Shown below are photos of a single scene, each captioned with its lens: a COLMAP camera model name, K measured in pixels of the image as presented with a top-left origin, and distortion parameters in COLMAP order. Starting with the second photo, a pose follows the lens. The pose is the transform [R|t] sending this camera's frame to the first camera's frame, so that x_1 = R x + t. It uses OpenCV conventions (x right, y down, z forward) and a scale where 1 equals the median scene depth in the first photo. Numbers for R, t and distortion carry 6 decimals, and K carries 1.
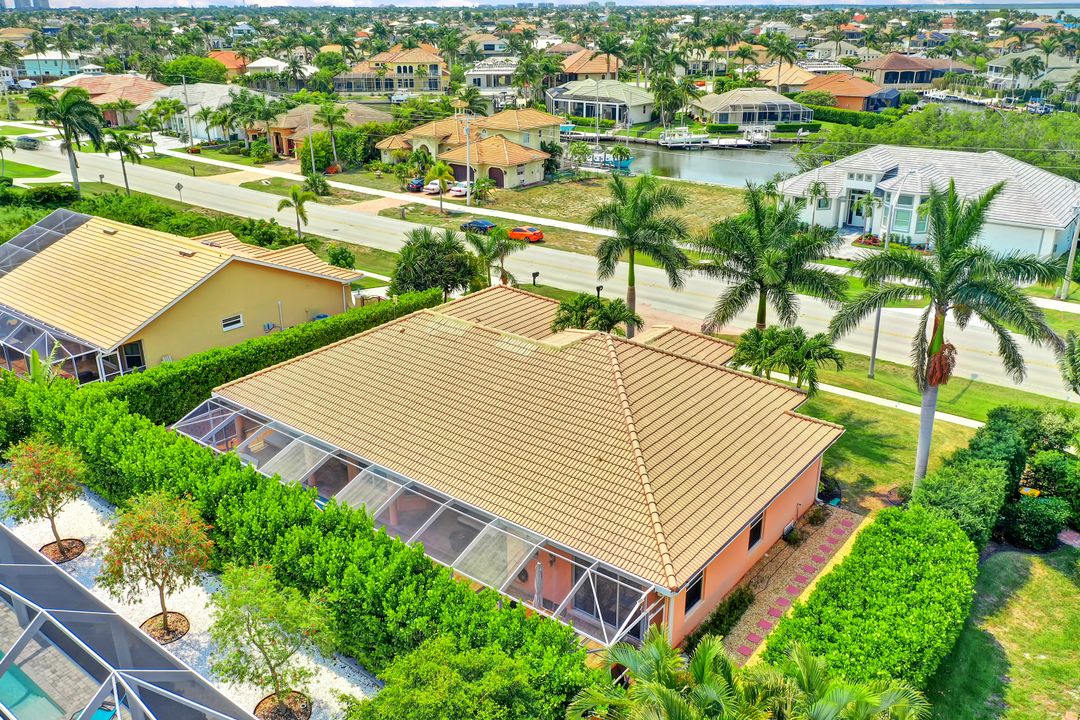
lens RADIAL K [[872.0, 0, 540.0], [0, 872.0, 360.0], [0, 0, 1]] dist [-0.007310, 0.002605]
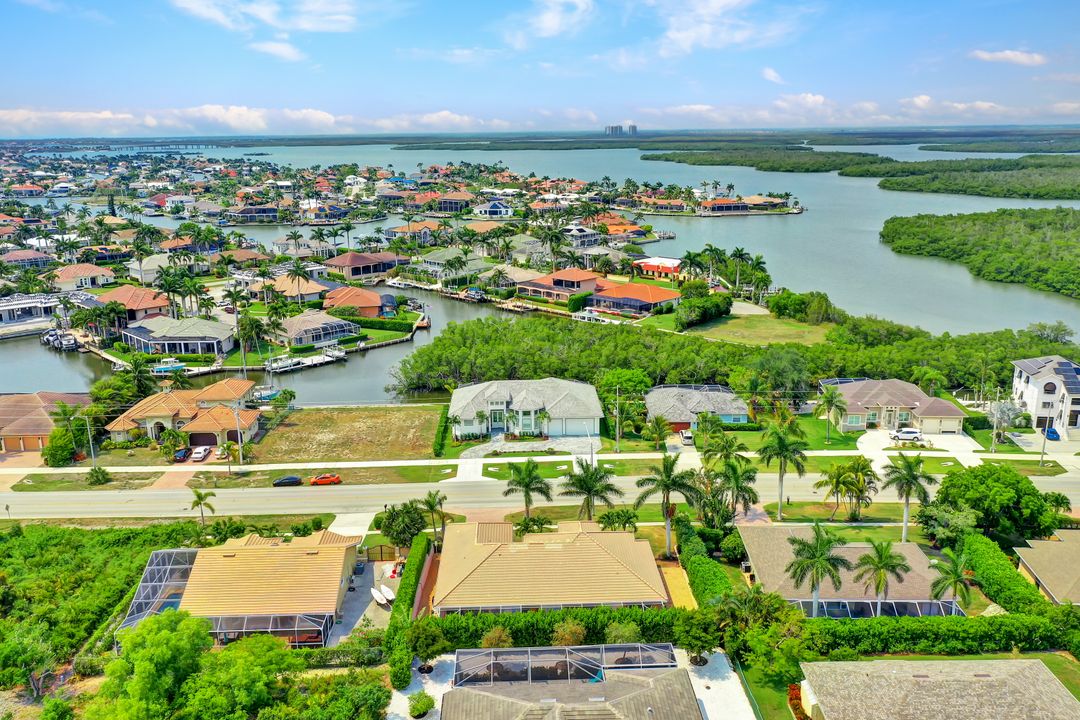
lens RADIAL K [[872.0, 0, 540.0], [0, 872.0, 360.0], [0, 0, 1]] dist [-0.007310, 0.002605]
pose [[0.762032, -0.163850, 0.626467, -0.487990], [0.247648, 0.967653, -0.048152, -0.133700], [-0.598312, 0.191837, 0.777959, -0.343465]]
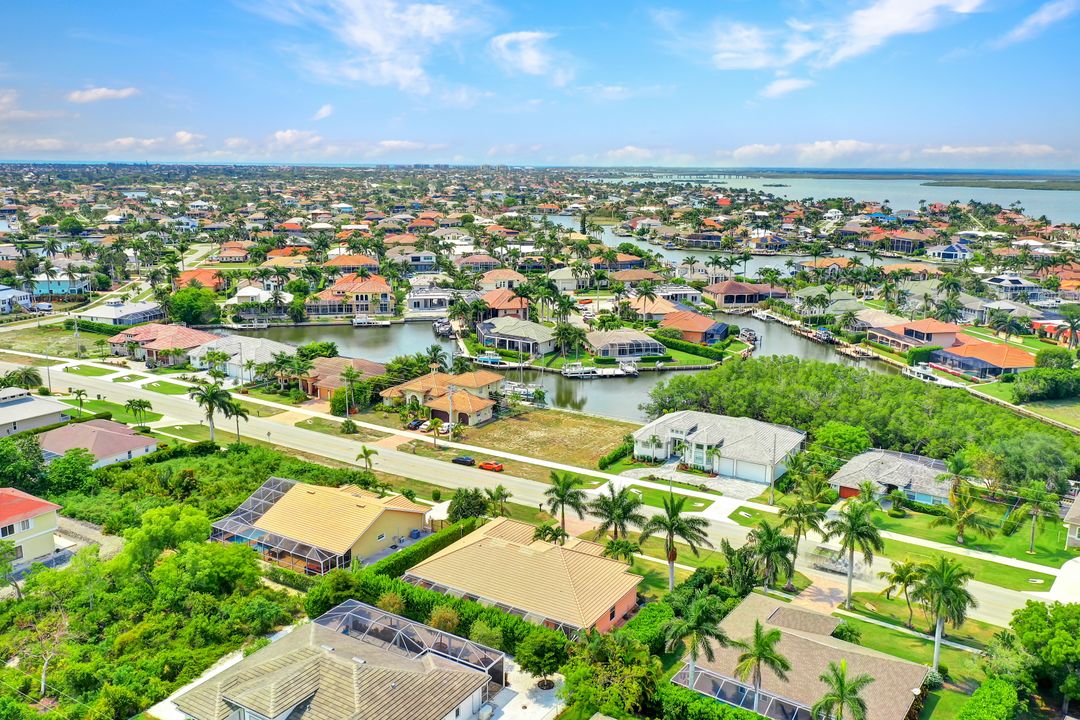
lens RADIAL K [[872.0, 0, 540.0], [0, 872.0, 360.0], [0, 0, 1]] dist [-0.007310, 0.002605]
pose [[0.992917, -0.009163, 0.118454, -0.093069], [0.028548, 0.986211, -0.163010, -0.049238], [-0.115327, 0.165237, 0.979488, -0.551219]]
